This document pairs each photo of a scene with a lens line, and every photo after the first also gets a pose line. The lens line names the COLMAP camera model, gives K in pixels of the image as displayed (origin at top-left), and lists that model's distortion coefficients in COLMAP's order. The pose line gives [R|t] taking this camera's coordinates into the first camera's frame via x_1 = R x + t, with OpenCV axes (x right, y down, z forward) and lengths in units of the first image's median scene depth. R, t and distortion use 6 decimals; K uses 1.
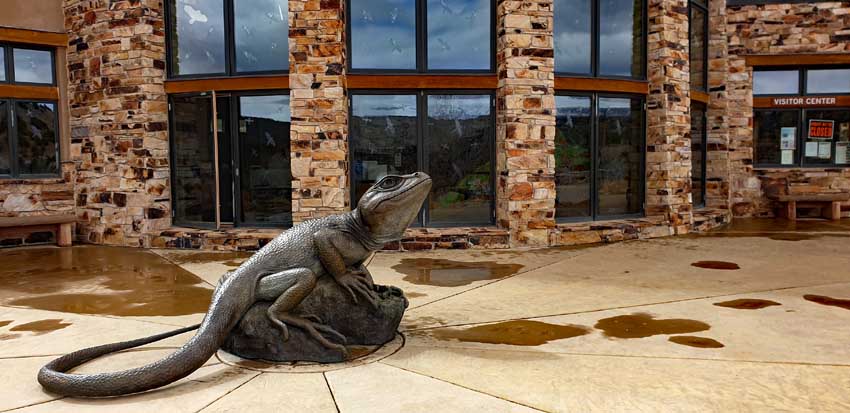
lens RADIAL K [[660.2, 0, 422.8], [0, 660.2, 203.0], [0, 0, 1]] dist [0.011197, 0.003703]
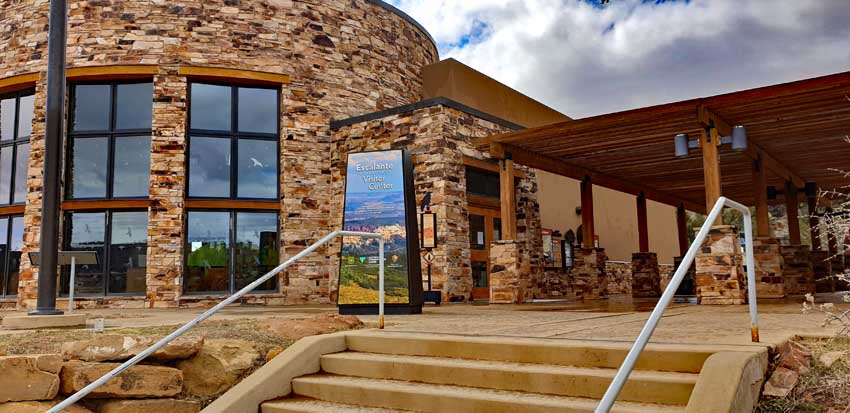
lens RADIAL K [[660.2, 0, 422.2], [0, 660.2, 204.9], [0, 0, 1]] dist [0.011197, 0.003703]
pose [[0.849460, -0.071988, -0.522719, 1.558020], [-0.025619, 0.983855, -0.177127, 0.065639], [0.527031, 0.163853, 0.833901, 0.121127]]
